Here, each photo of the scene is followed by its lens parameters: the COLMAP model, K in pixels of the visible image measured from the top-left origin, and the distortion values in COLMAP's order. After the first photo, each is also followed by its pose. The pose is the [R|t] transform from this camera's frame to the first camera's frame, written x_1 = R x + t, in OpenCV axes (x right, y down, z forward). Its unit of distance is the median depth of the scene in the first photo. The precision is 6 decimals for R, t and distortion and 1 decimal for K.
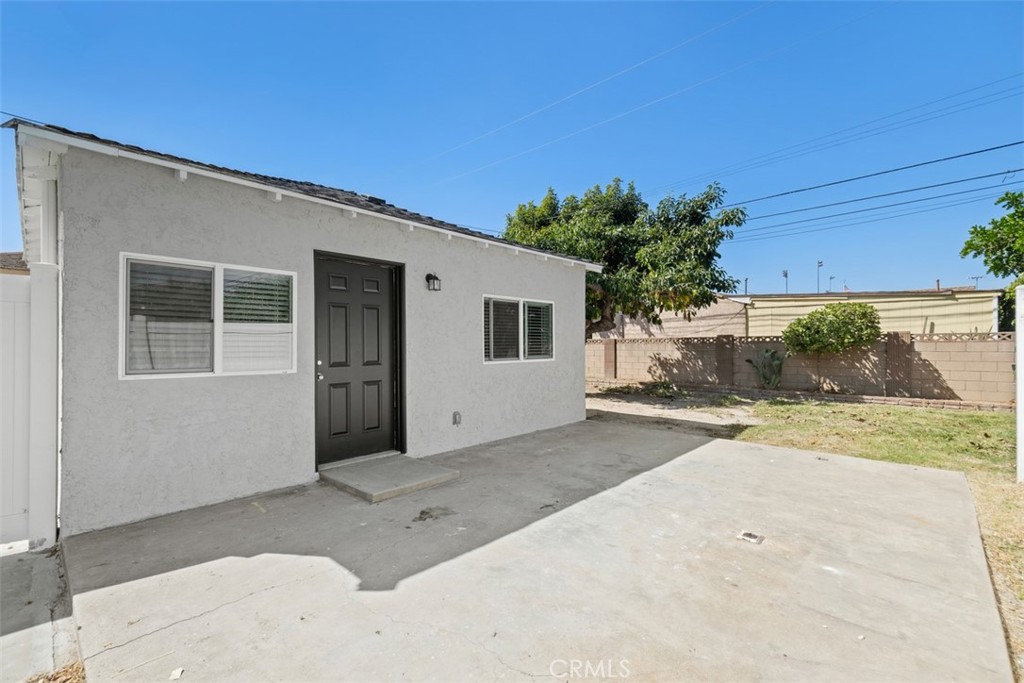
lens RADIAL K [[450.7, 0, 512.0], [0, 450.7, 345.4], [0, 0, 1]] dist [0.000610, 0.000155]
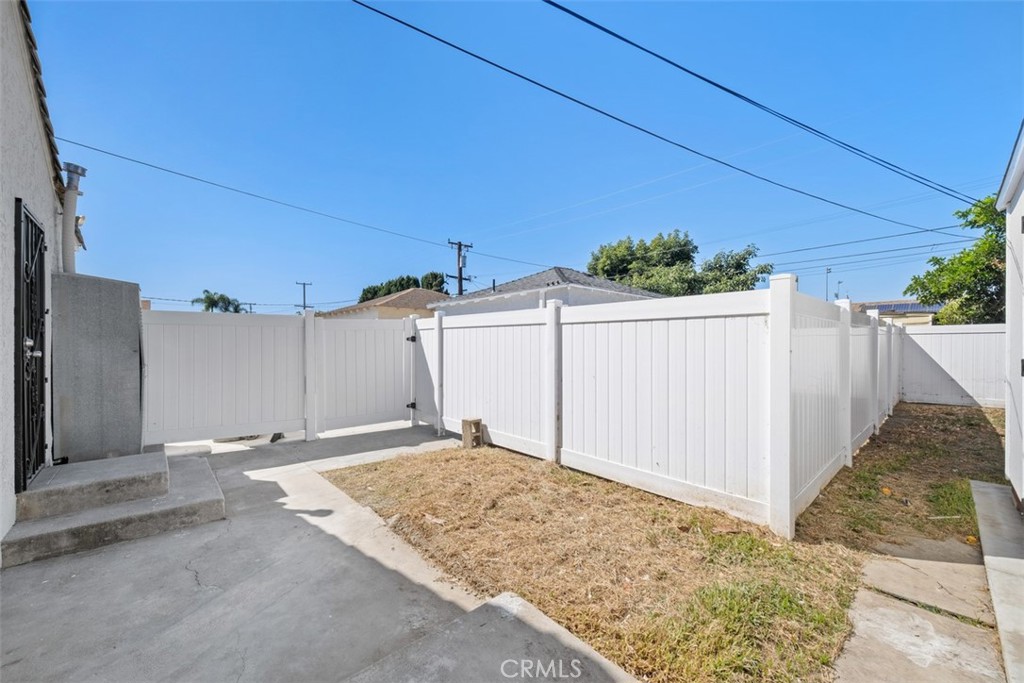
lens RADIAL K [[396.7, 0, 509.8], [0, 396.7, 347.0], [0, 0, 1]] dist [-0.003081, -0.000209]
pose [[0.996845, 0.002763, -0.079327, -0.299133], [-0.001822, 0.999927, 0.011932, -0.007265], [0.079354, -0.011750, 0.996777, -0.482871]]
